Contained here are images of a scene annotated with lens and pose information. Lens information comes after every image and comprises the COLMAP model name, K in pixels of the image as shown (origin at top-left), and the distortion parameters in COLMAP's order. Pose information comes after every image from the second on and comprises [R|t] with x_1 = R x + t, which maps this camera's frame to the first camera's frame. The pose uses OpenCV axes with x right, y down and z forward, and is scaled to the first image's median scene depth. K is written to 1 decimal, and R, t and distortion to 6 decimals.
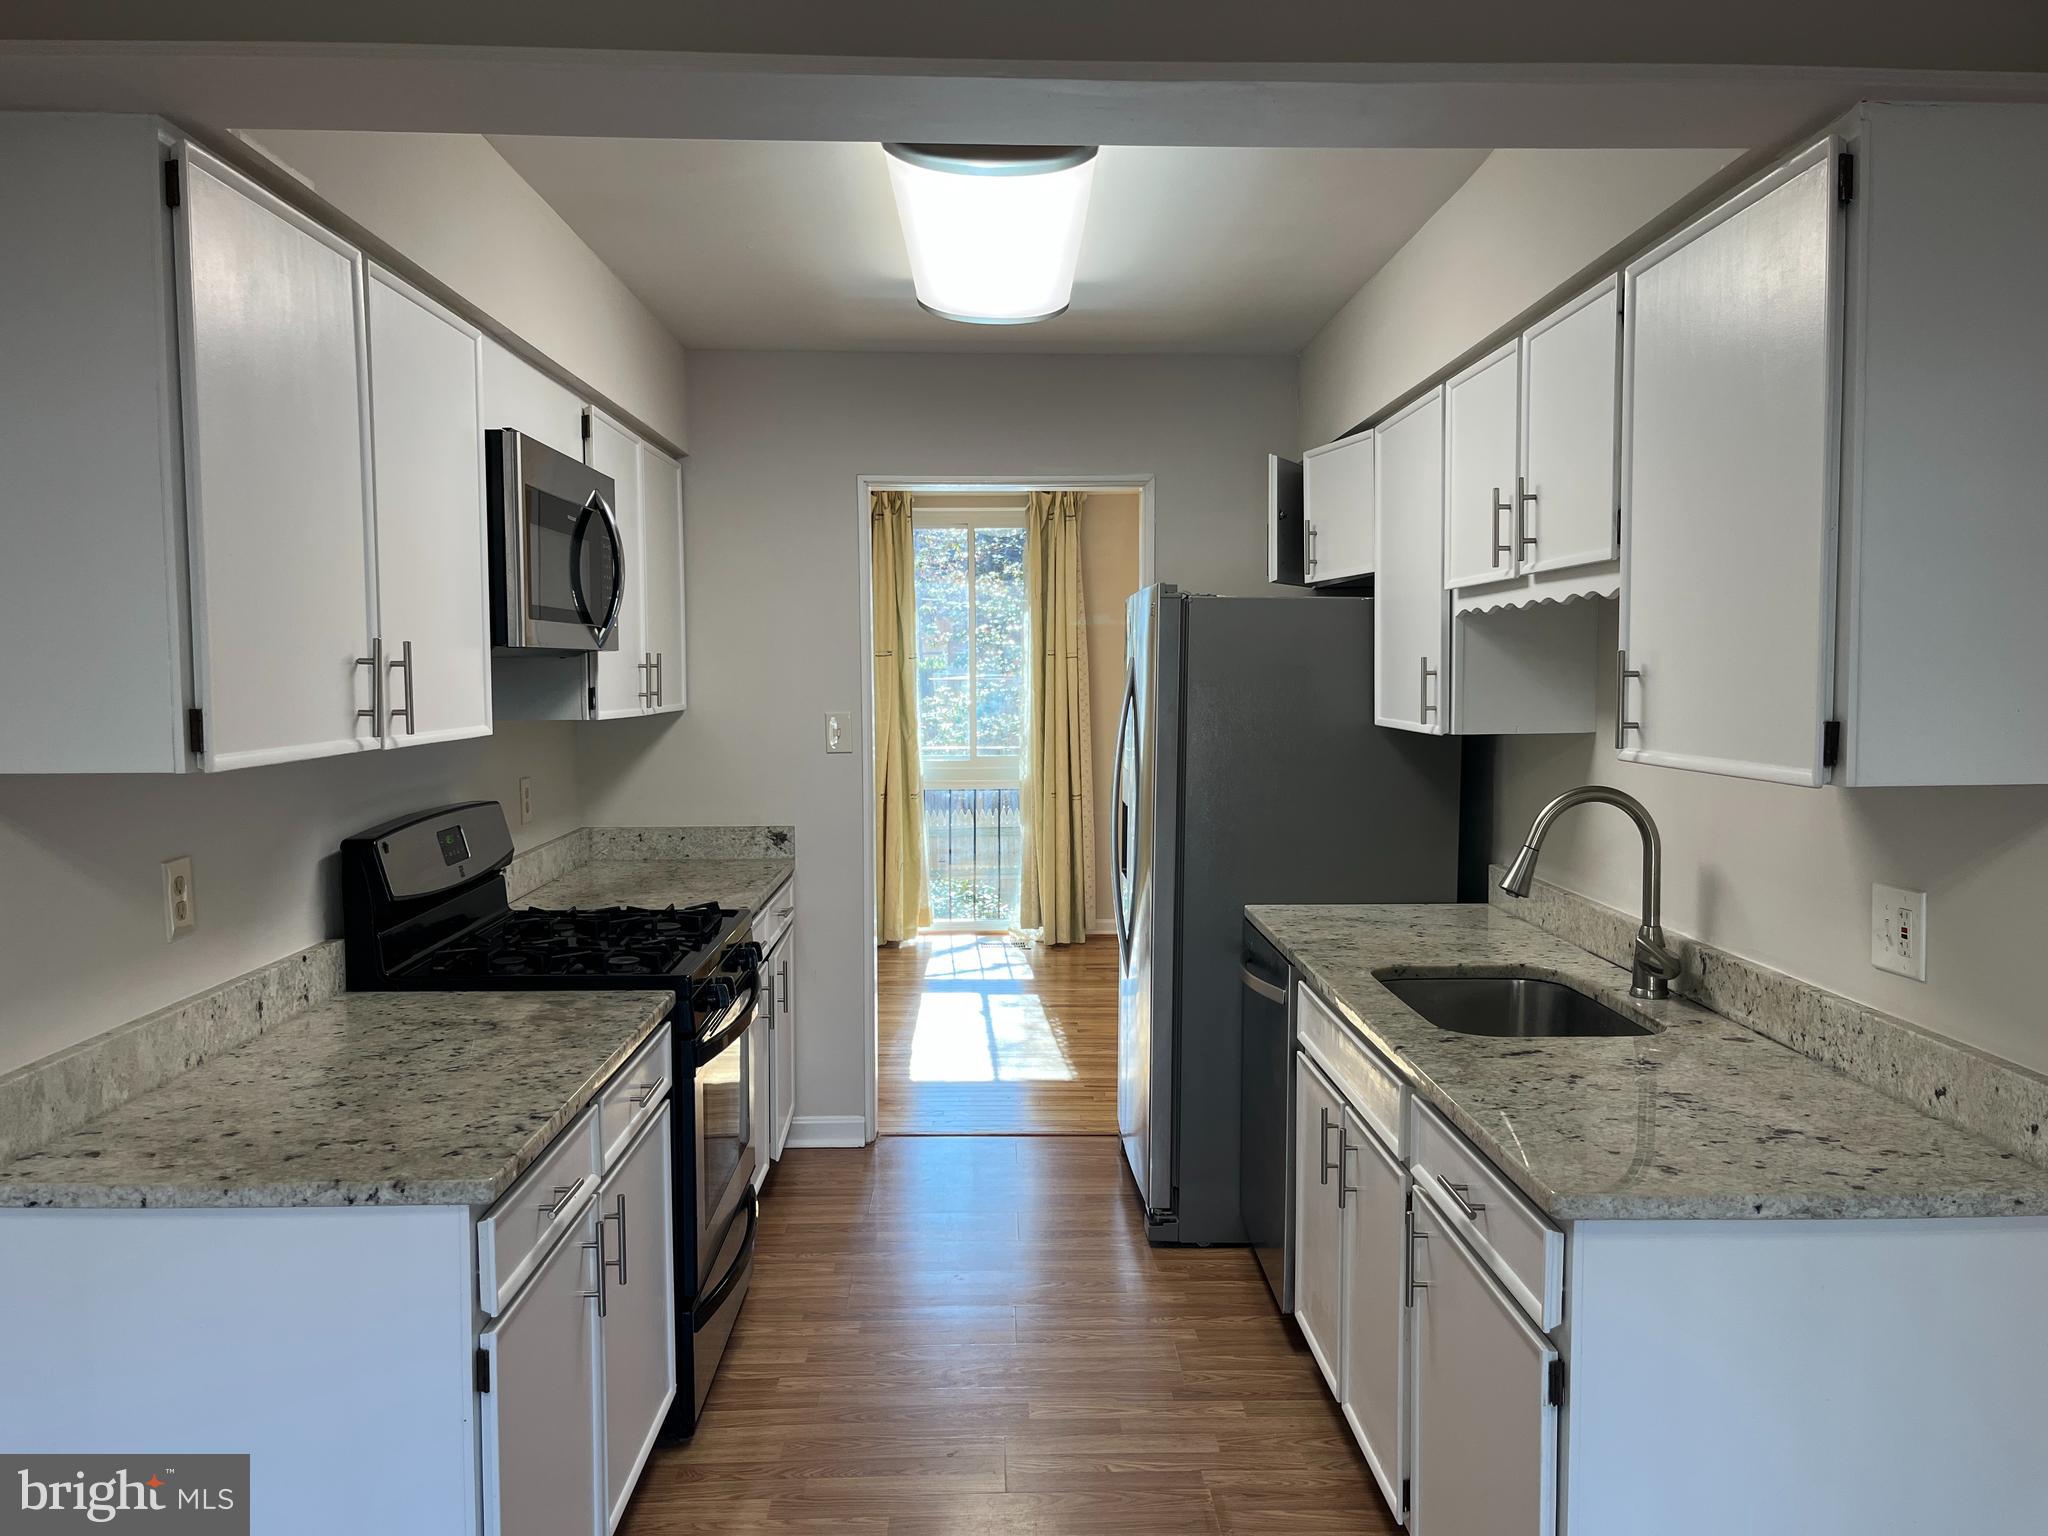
lens RADIAL K [[1553.3, 0, 1027.2], [0, 1553.3, 766.6], [0, 0, 1]] dist [0.032324, -0.038539]
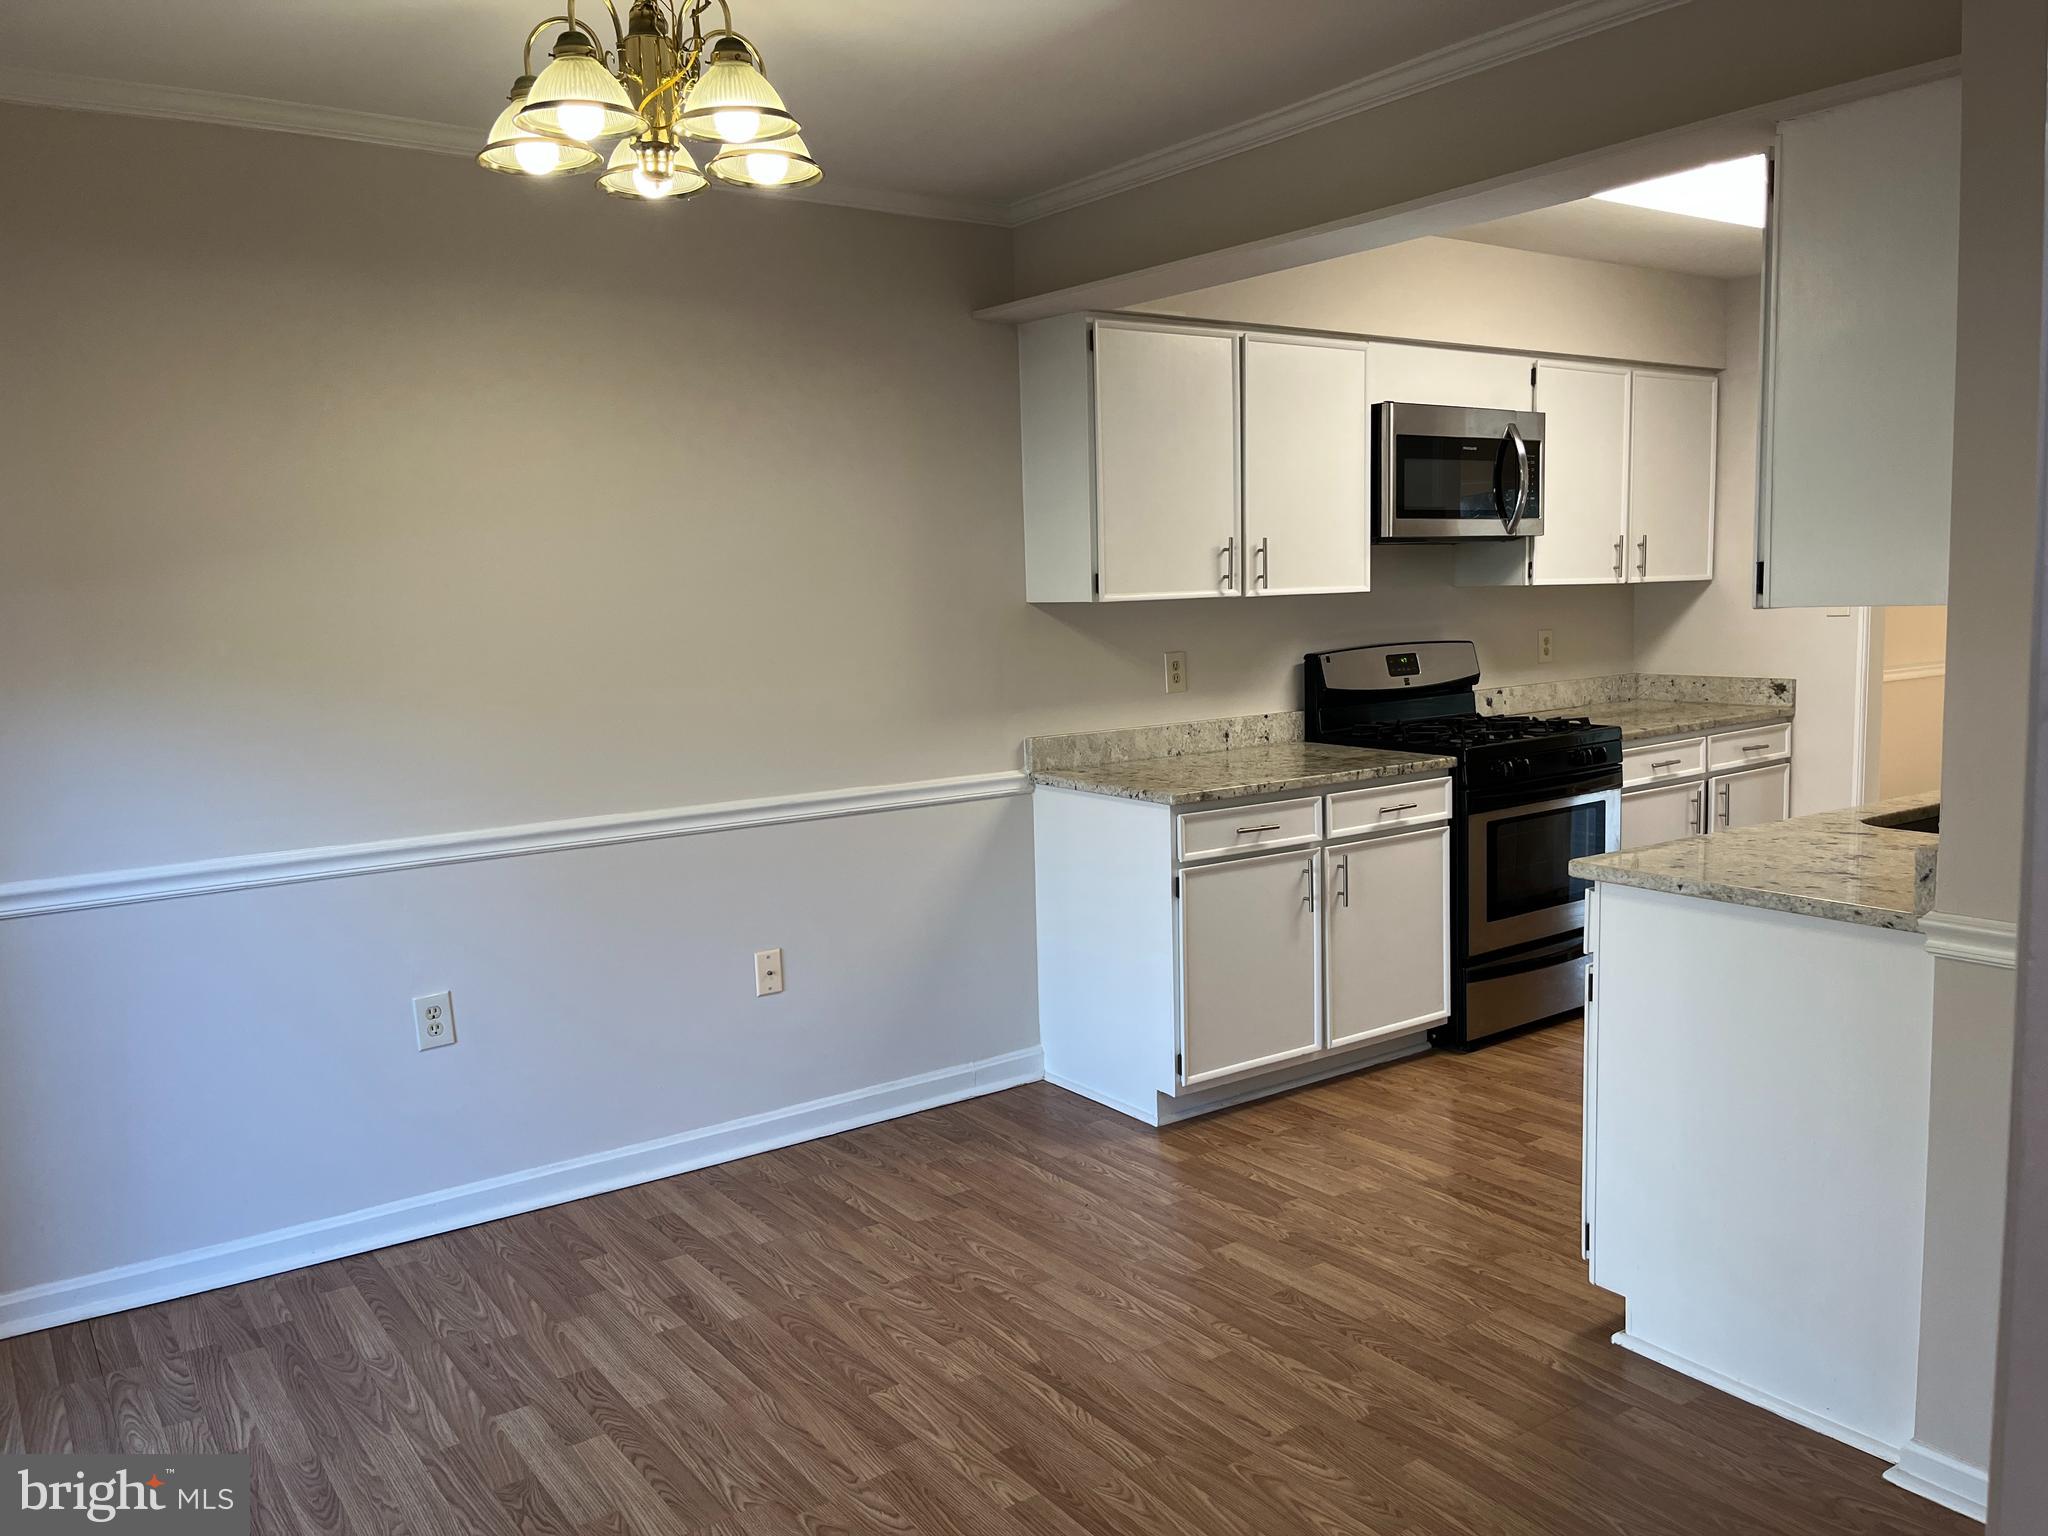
lens RADIAL K [[1553.3, 0, 1022.3], [0, 1553.3, 766.9], [0, 0, 1]] dist [0.032324, -0.038539]
pose [[0.559922, 0.087103, -0.823954, 0.906748], [-0.028923, 0.995907, 0.085626, 0.037208], [0.828040, -0.024113, 0.560150, -0.250517]]
